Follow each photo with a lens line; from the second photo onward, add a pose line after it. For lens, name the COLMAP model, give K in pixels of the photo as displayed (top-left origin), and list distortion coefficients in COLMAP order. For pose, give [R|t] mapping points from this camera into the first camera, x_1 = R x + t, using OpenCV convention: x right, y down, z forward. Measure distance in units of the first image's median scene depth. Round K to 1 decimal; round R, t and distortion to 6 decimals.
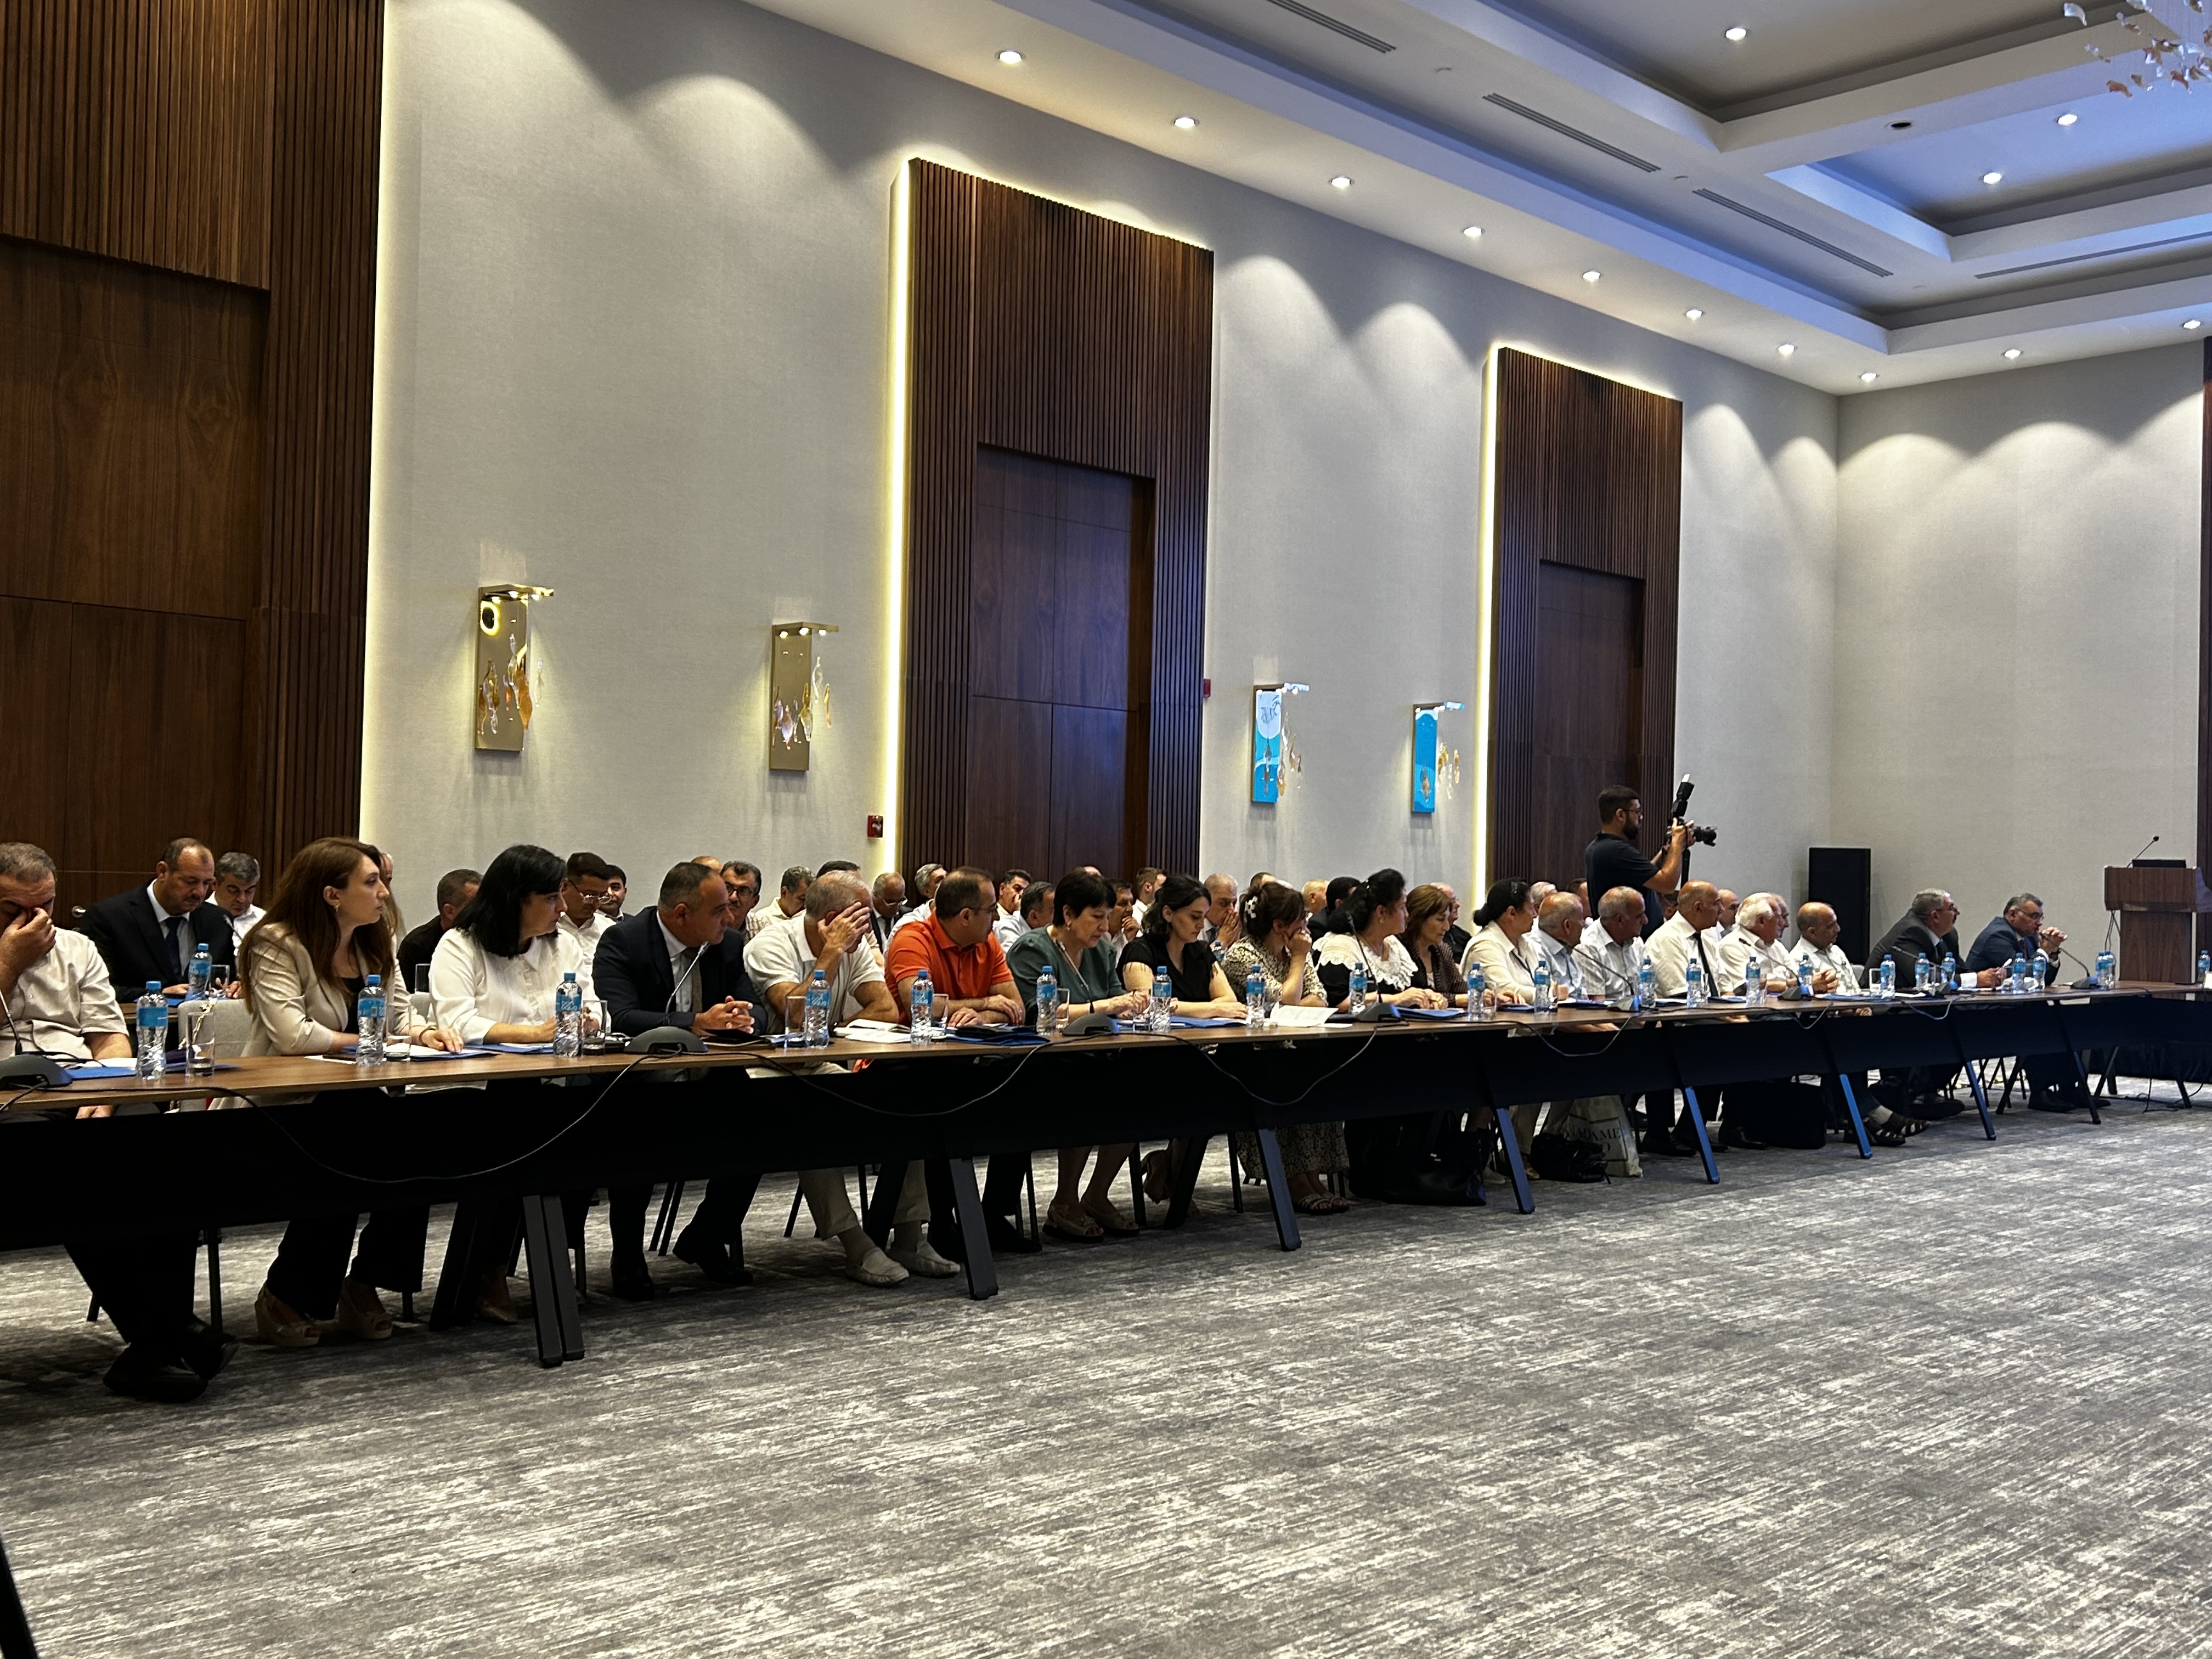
lens RADIAL K [[2179.2, 0, 1082.3], [0, 2179.2, 836.3], [0, 0, 1]] dist [0.142898, -0.328695]
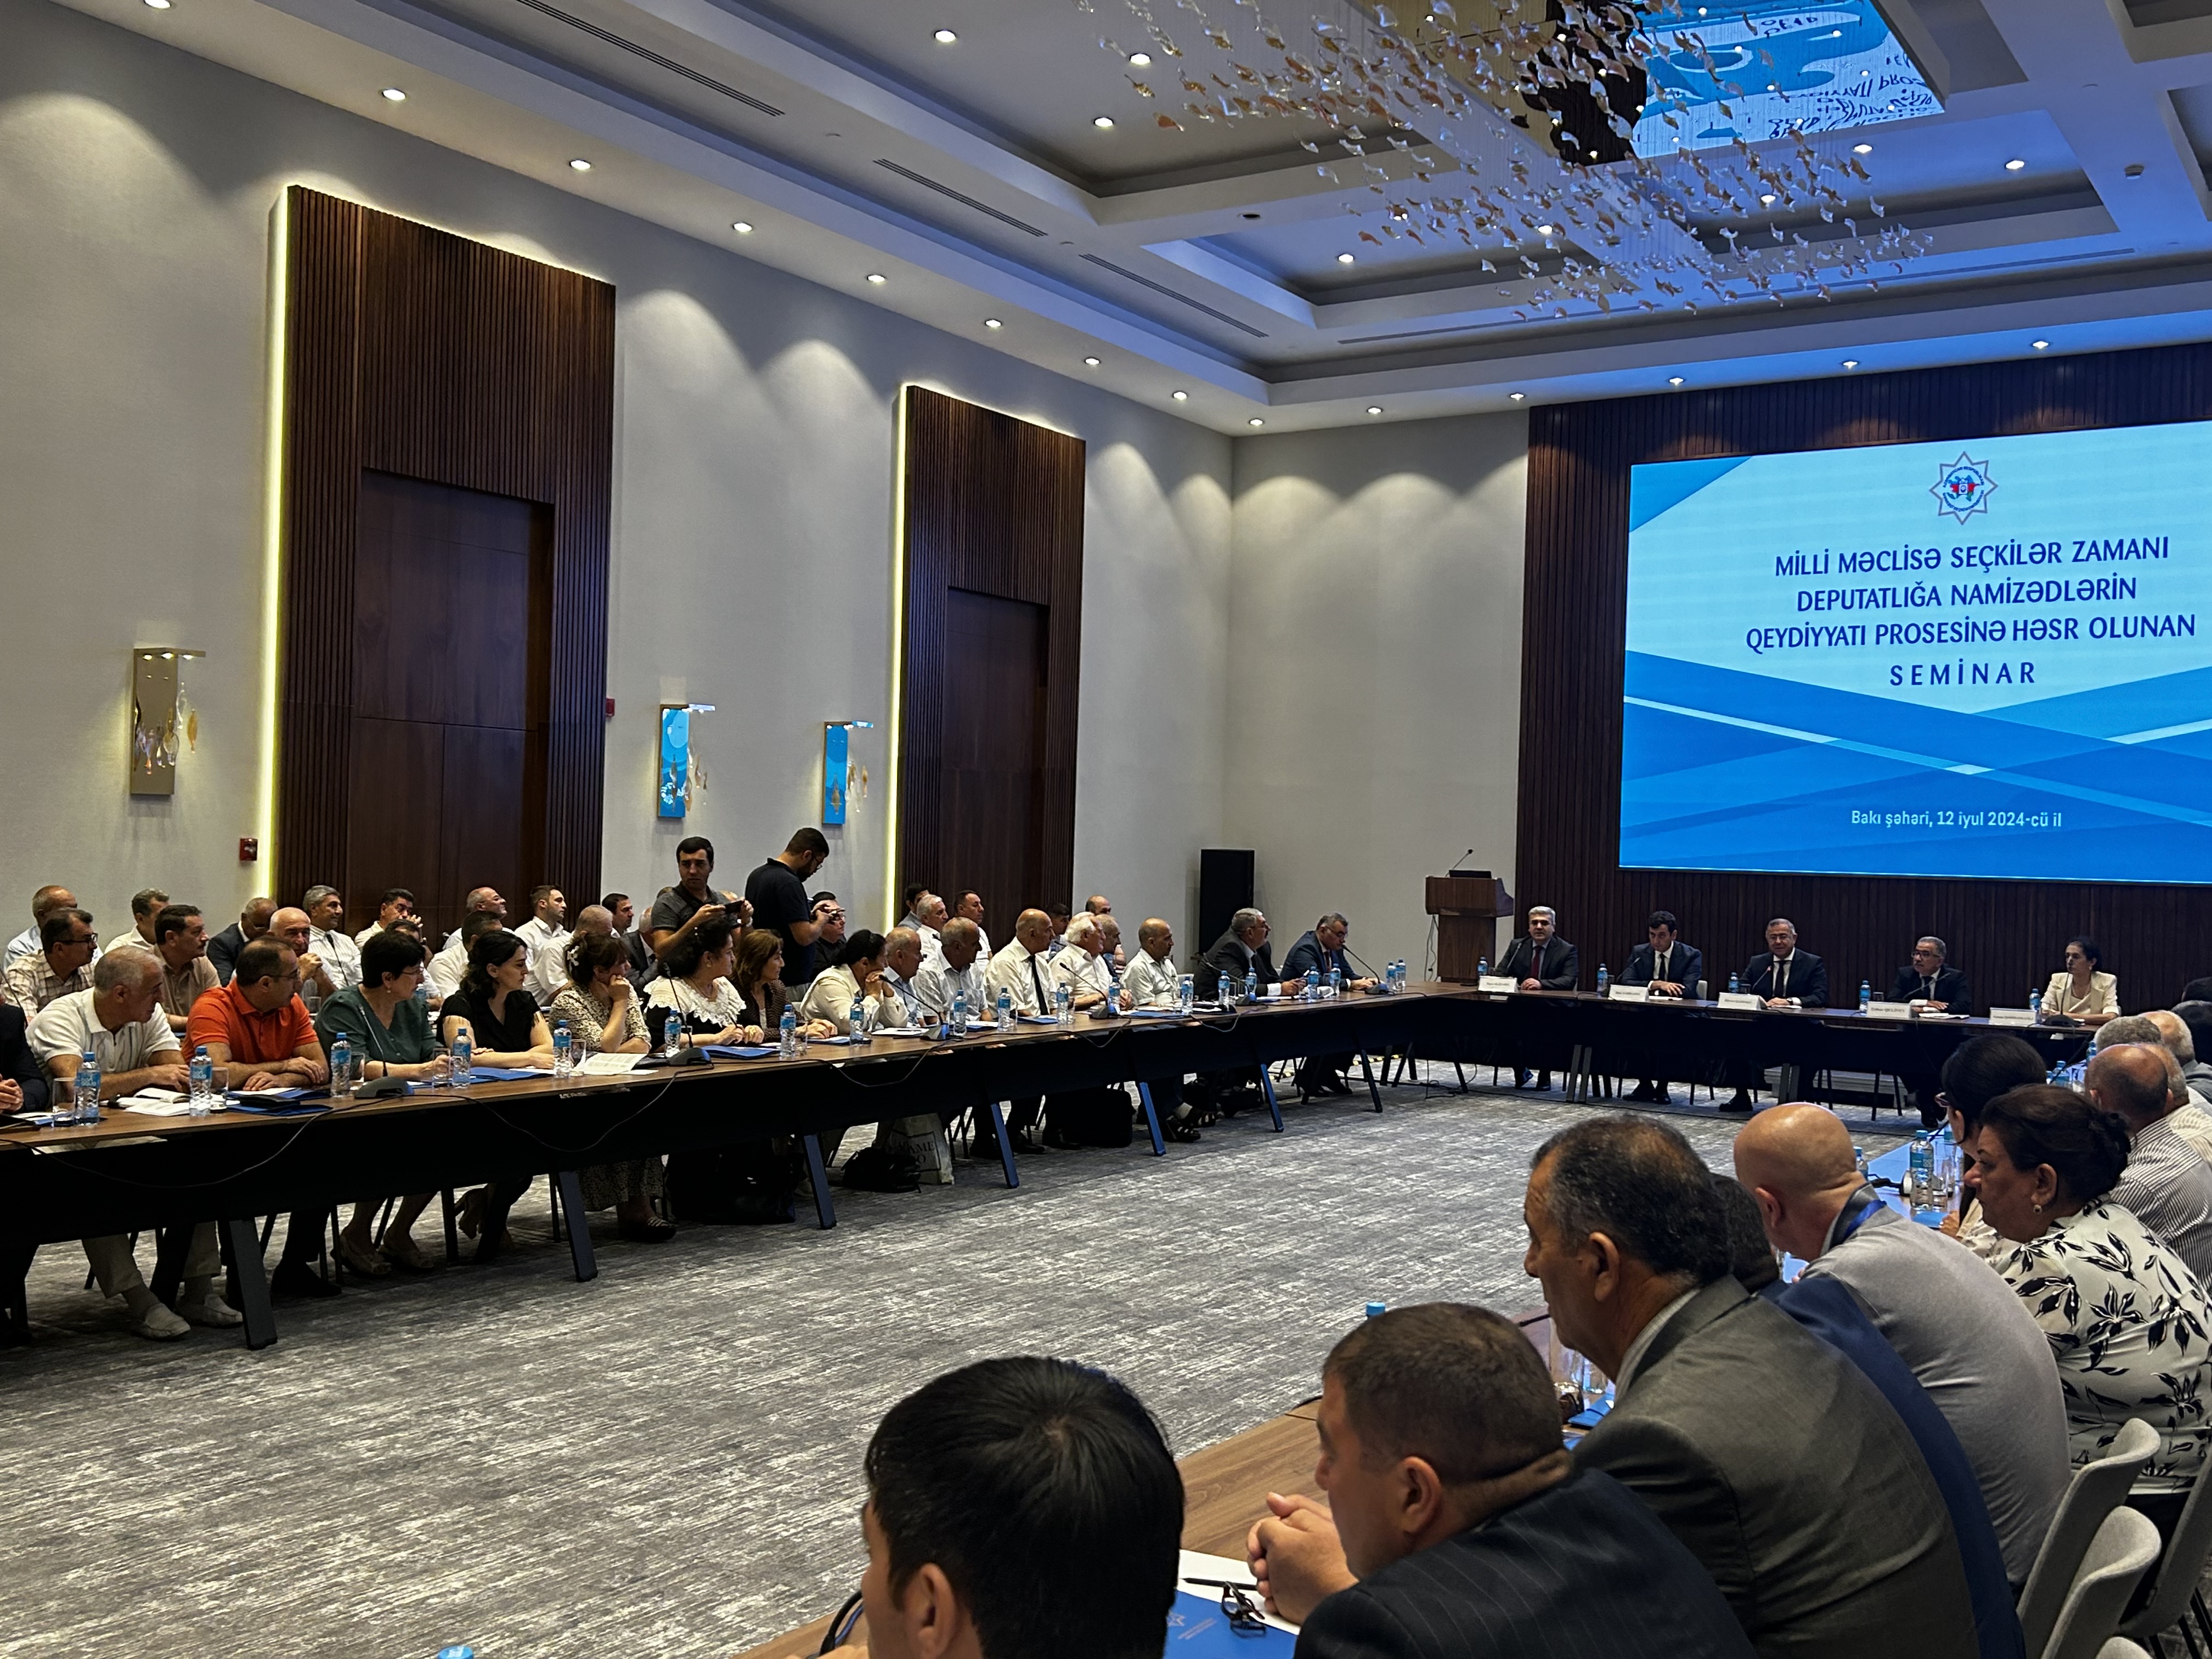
lens RADIAL K [[2189.3, 0, 1124.9], [0, 2189.3, 838.3], [0, 0, 1]] dist [0.126603, -0.268027]
pose [[0.971968, 0.006515, 0.235022, 0.087704], [-0.011580, 0.999729, 0.020179, -0.053919], [-0.234827, -0.022334, 0.971781, -0.127188]]
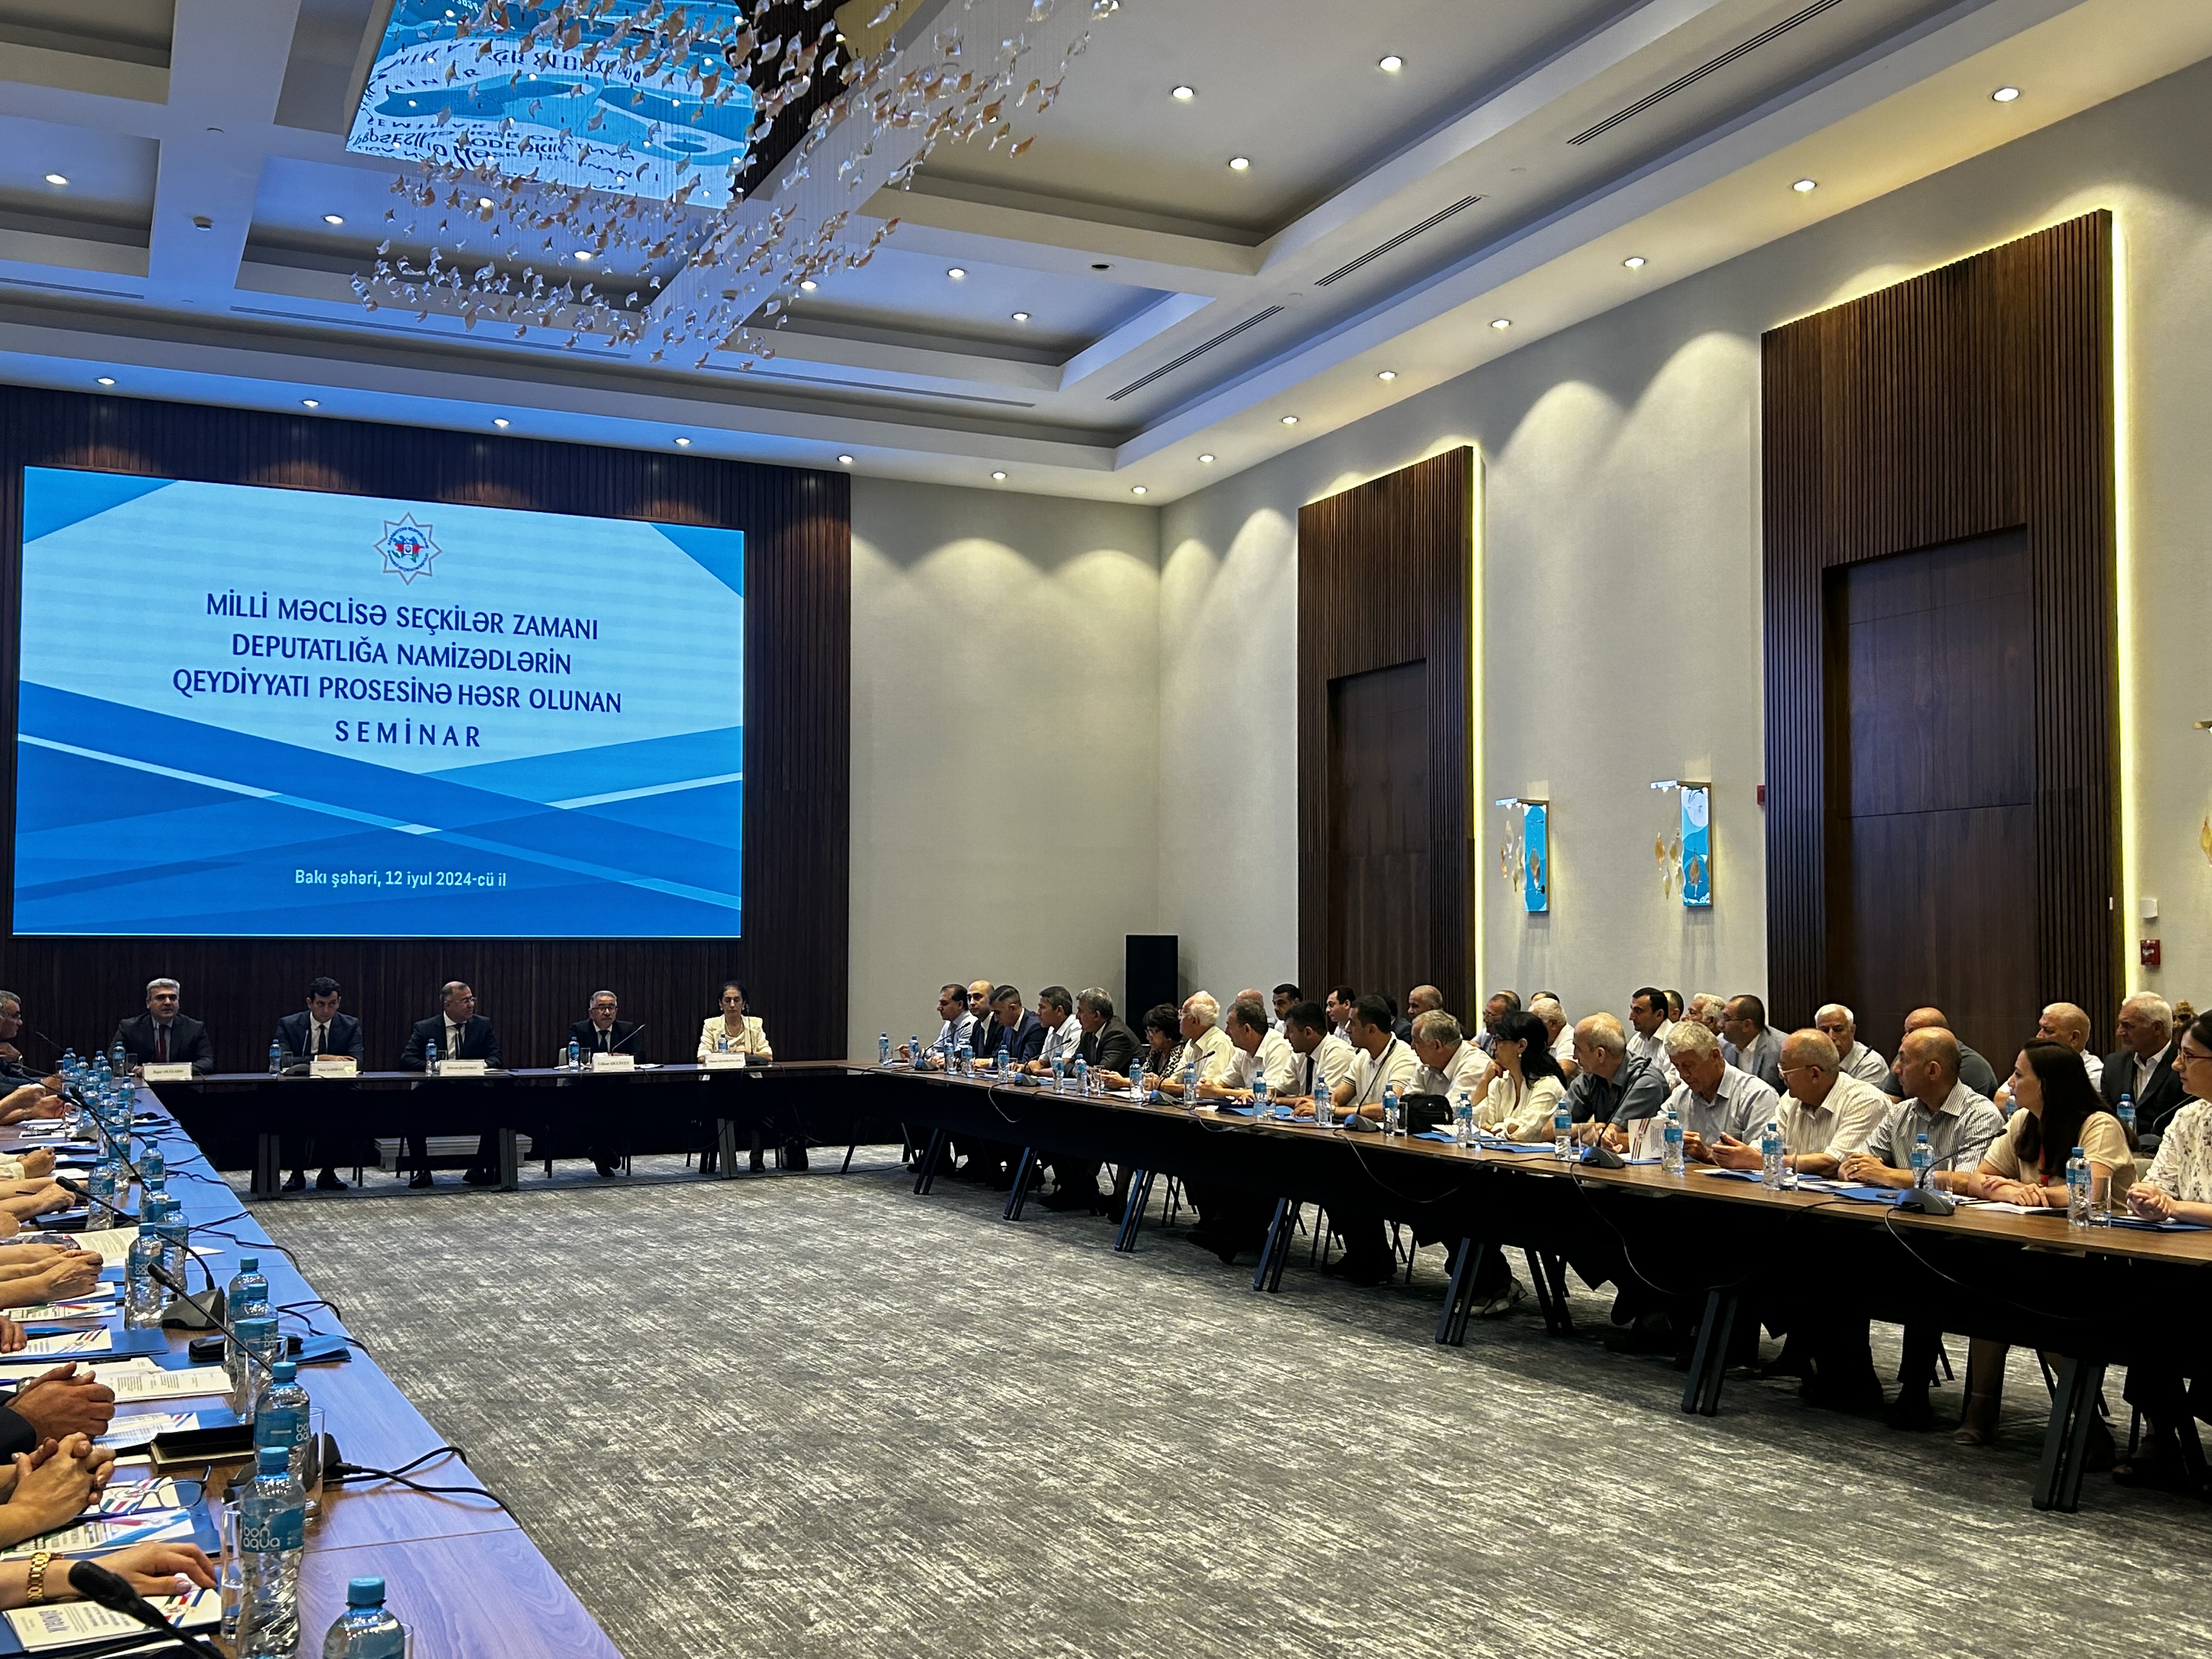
lens RADIAL K [[2189.3, 0, 1124.9], [0, 2189.3, 838.3], [0, 0, 1]] dist [0.126603, -0.268027]
pose [[0.315905, 0.029507, 0.948332, -0.458633], [-0.015294, 0.999545, -0.026006, -0.031502], [-0.948667, -0.006289, 0.316213, 0.469084]]
